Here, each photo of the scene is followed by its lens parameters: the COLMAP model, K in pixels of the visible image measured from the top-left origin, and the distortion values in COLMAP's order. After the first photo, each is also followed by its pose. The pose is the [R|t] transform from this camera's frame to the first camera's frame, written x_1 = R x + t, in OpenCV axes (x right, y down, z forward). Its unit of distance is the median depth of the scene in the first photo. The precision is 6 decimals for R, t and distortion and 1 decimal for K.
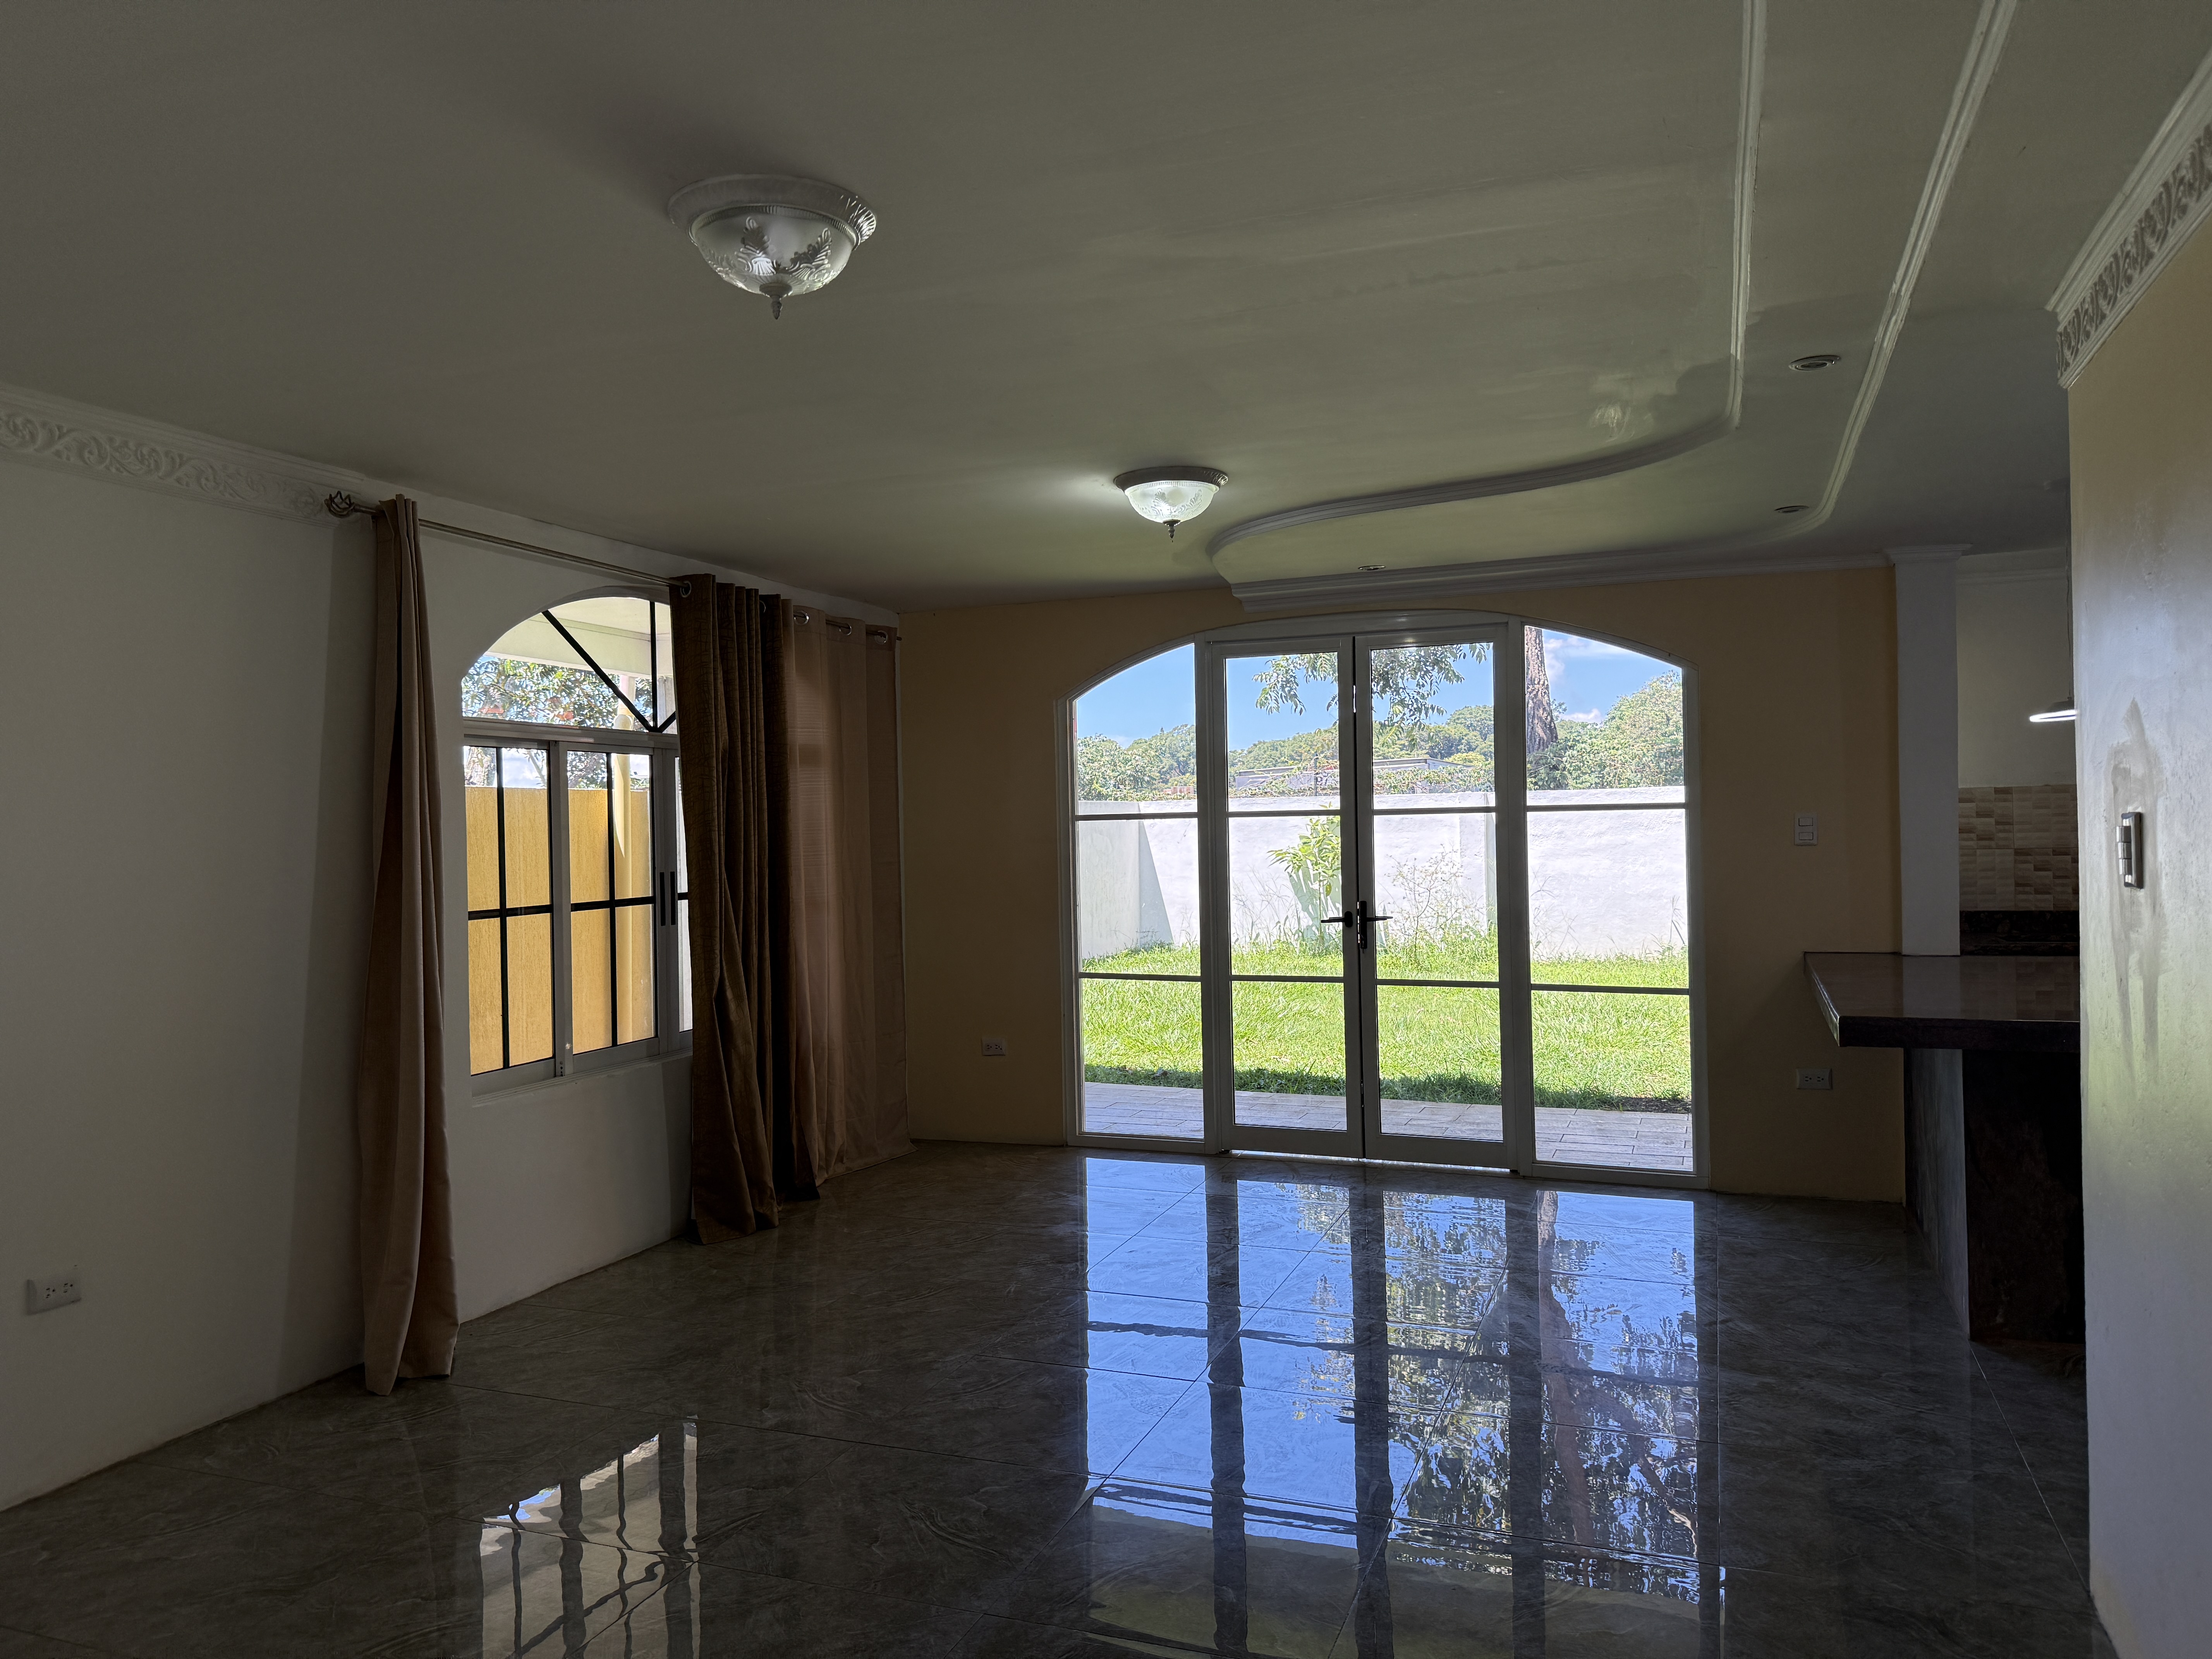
lens RADIAL K [[1515.7, 0, 1106.0], [0, 1515.7, 829.5], [0, 0, 1]] dist [0.038134, -0.000725]
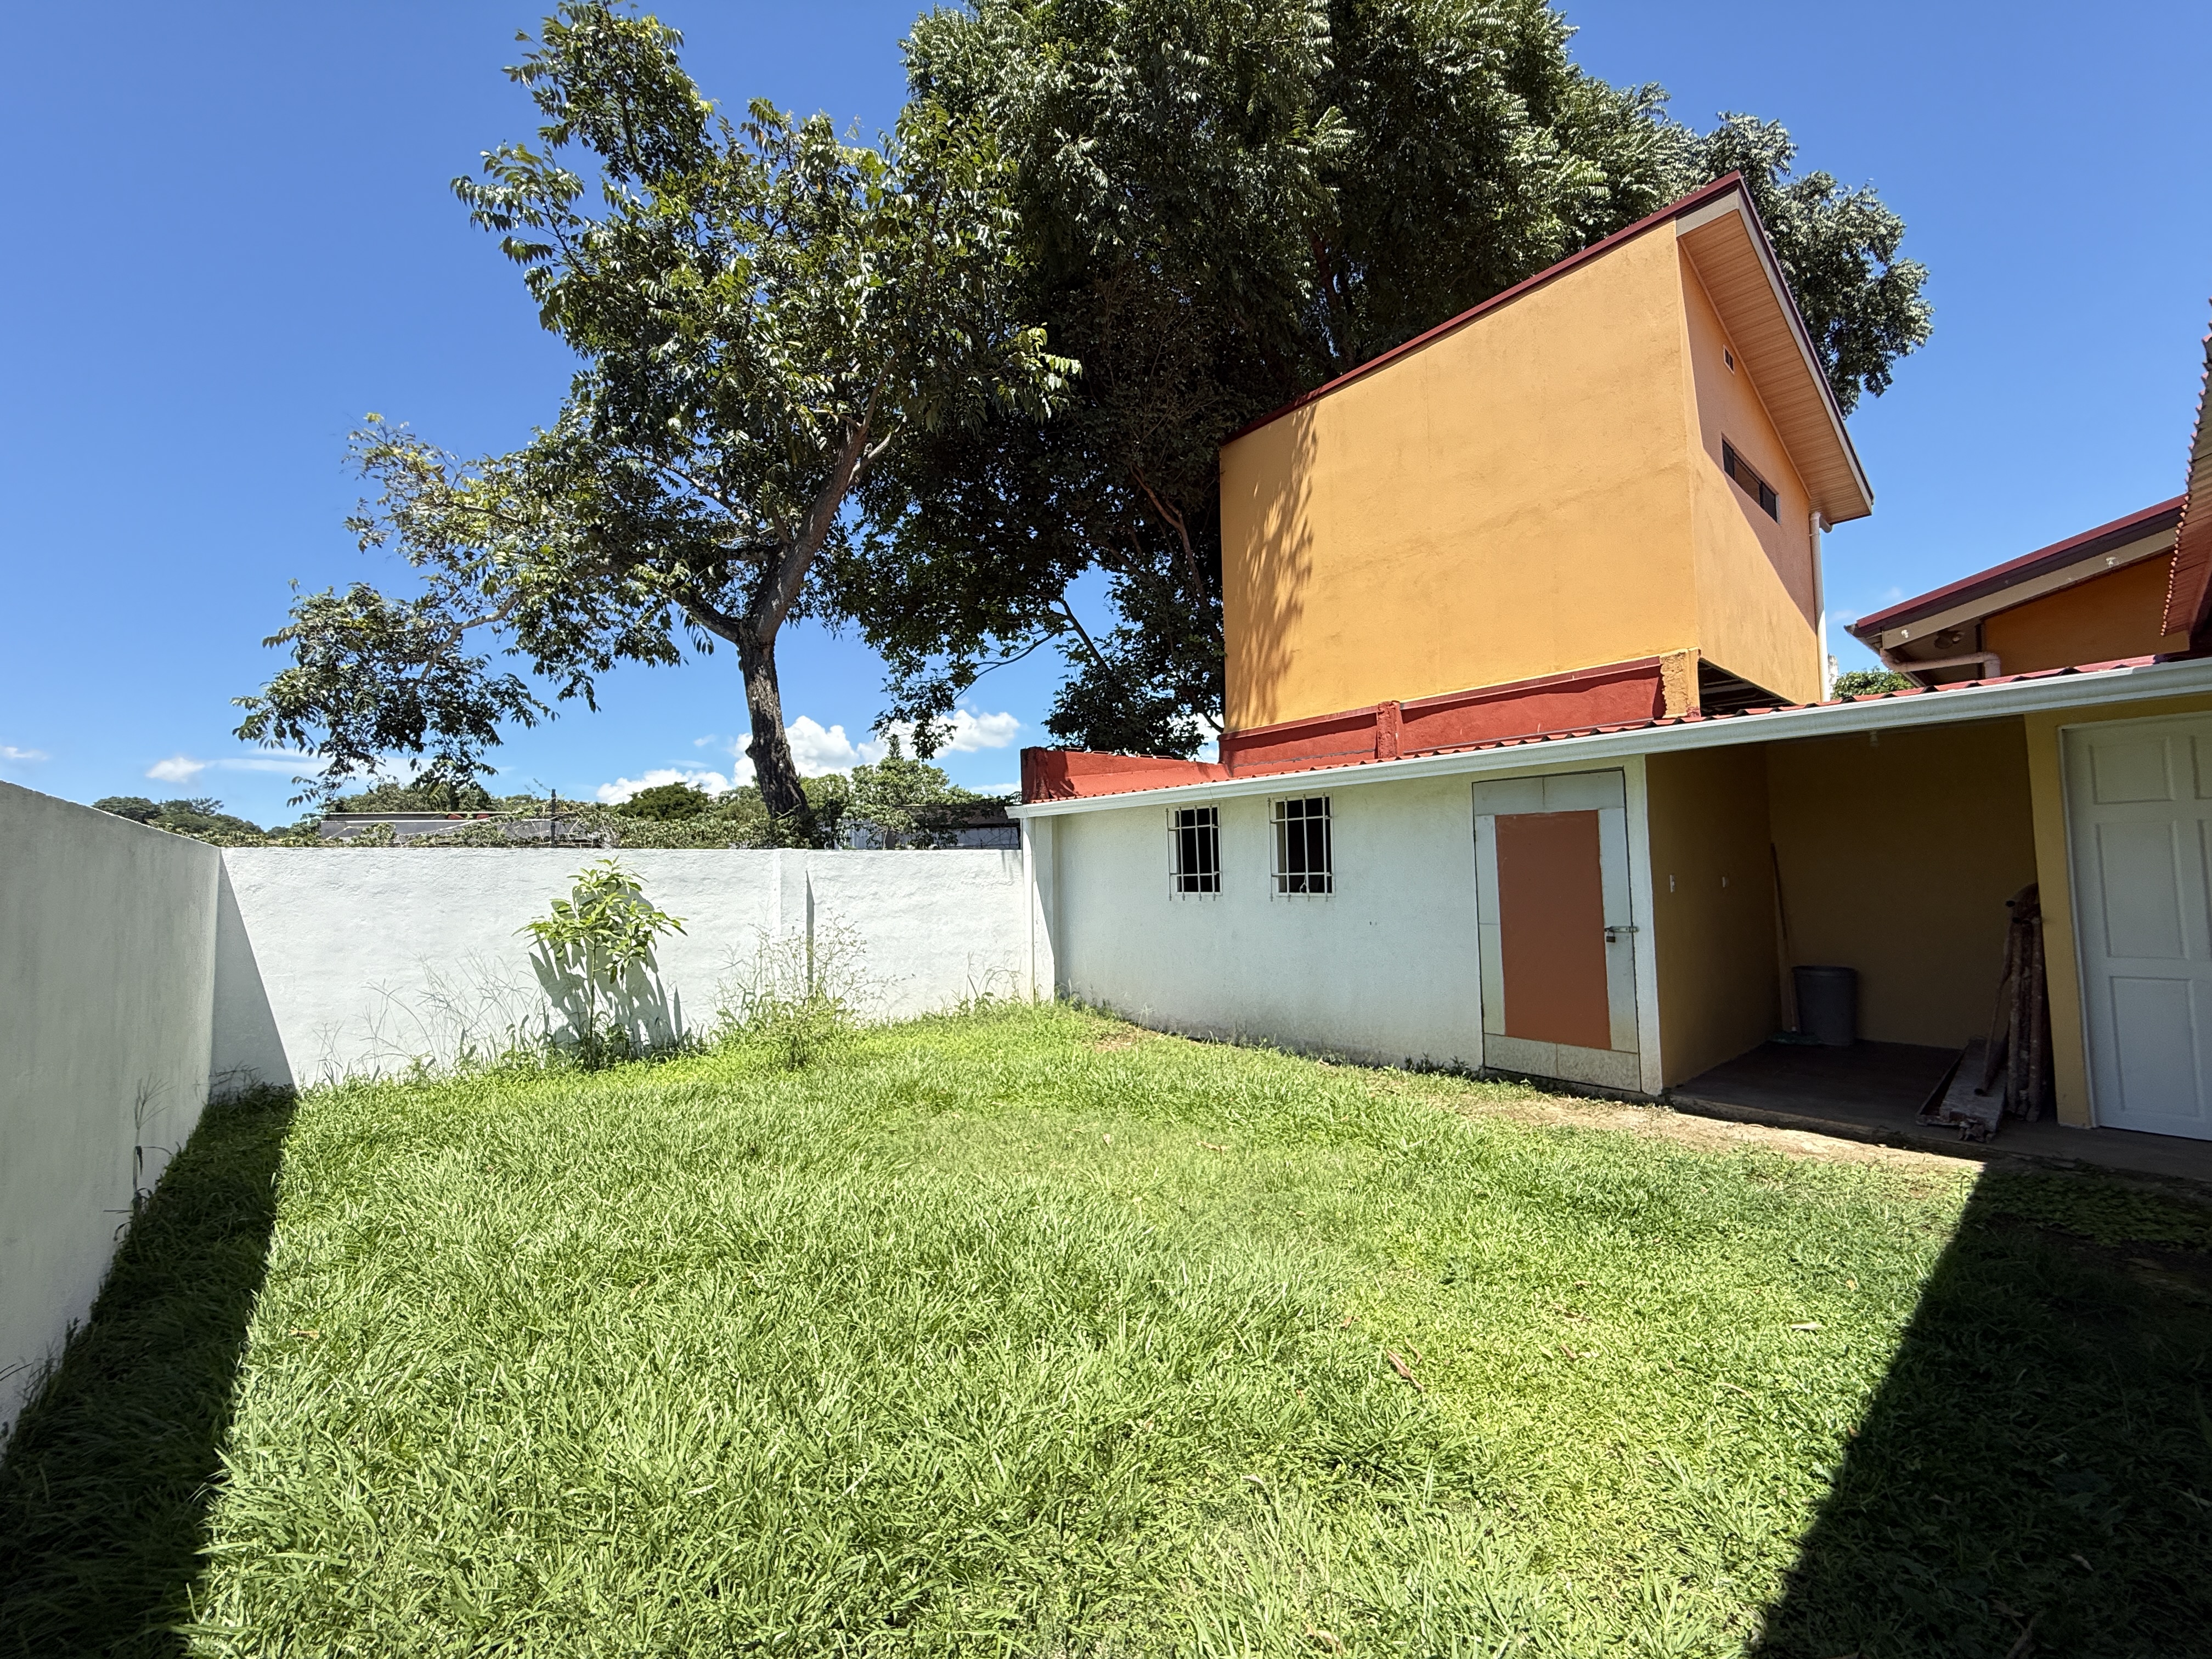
lens RADIAL K [[886.5, 0, 1094.3], [0, 886.5, 825.2], [0, 0, 1]] dist [-0.000912, -0.000420]
pose [[0.462573, 0.061749, 0.884428, -0.138043], [0.008586, 0.997213, -0.074114, 0.001314], [-0.886539, 0.041877, 0.460754, 0.618591]]
